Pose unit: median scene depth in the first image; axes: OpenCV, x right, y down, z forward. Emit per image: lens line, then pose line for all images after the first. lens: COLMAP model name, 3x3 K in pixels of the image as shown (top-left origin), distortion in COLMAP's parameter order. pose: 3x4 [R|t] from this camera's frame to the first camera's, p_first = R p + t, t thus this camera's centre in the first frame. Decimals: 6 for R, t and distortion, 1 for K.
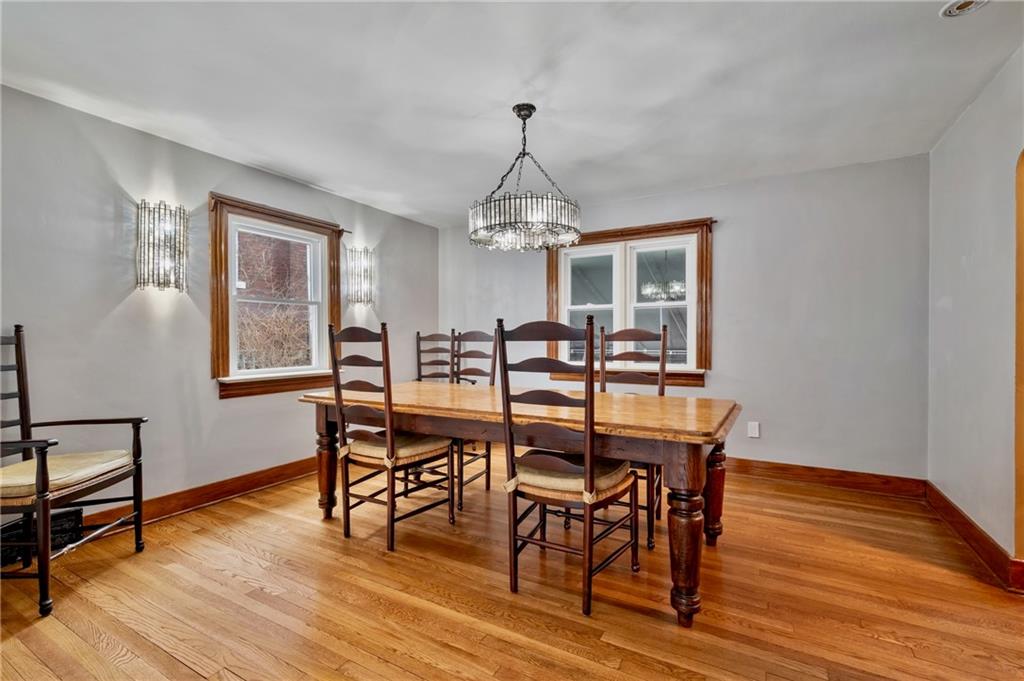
lens RADIAL K [[464.1, 0, 514.8], [0, 464.1, 345.0], [0, 0, 1]] dist [0.000072, -0.000009]
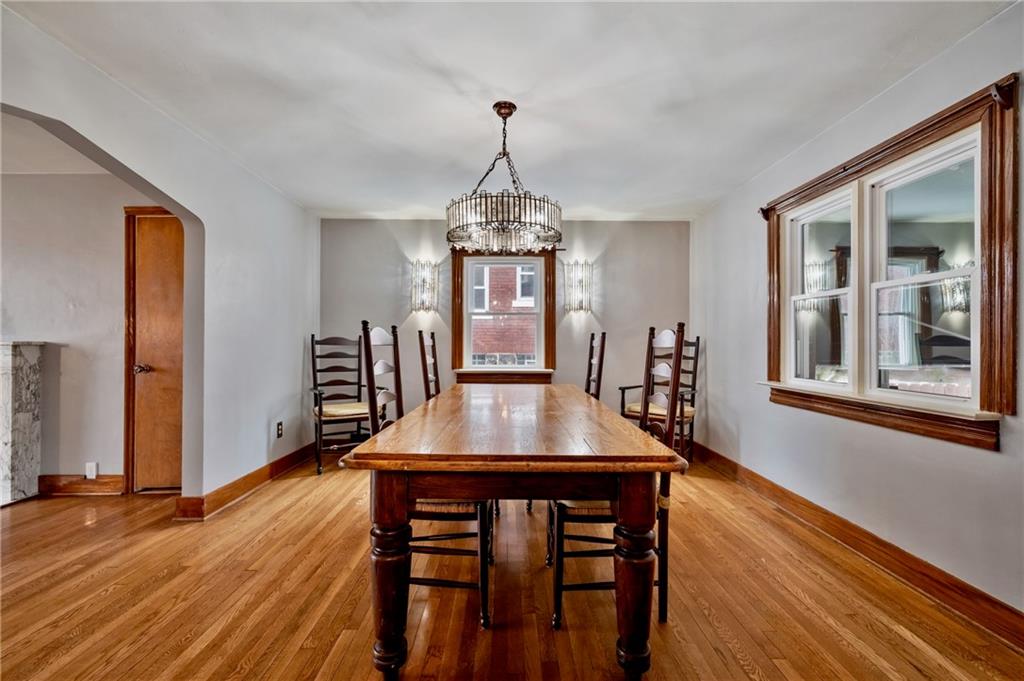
lens RADIAL K [[440.2, 0, 508.0], [0, 440.2, 344.5], [0, 0, 1]] dist [-0.002096, -0.000182]
pose [[0.494041, 0.006229, -0.869416, 0.791330], [-0.016740, 0.999857, -0.002349, -0.008363], [0.869277, 0.015715, 0.494075, 0.530809]]
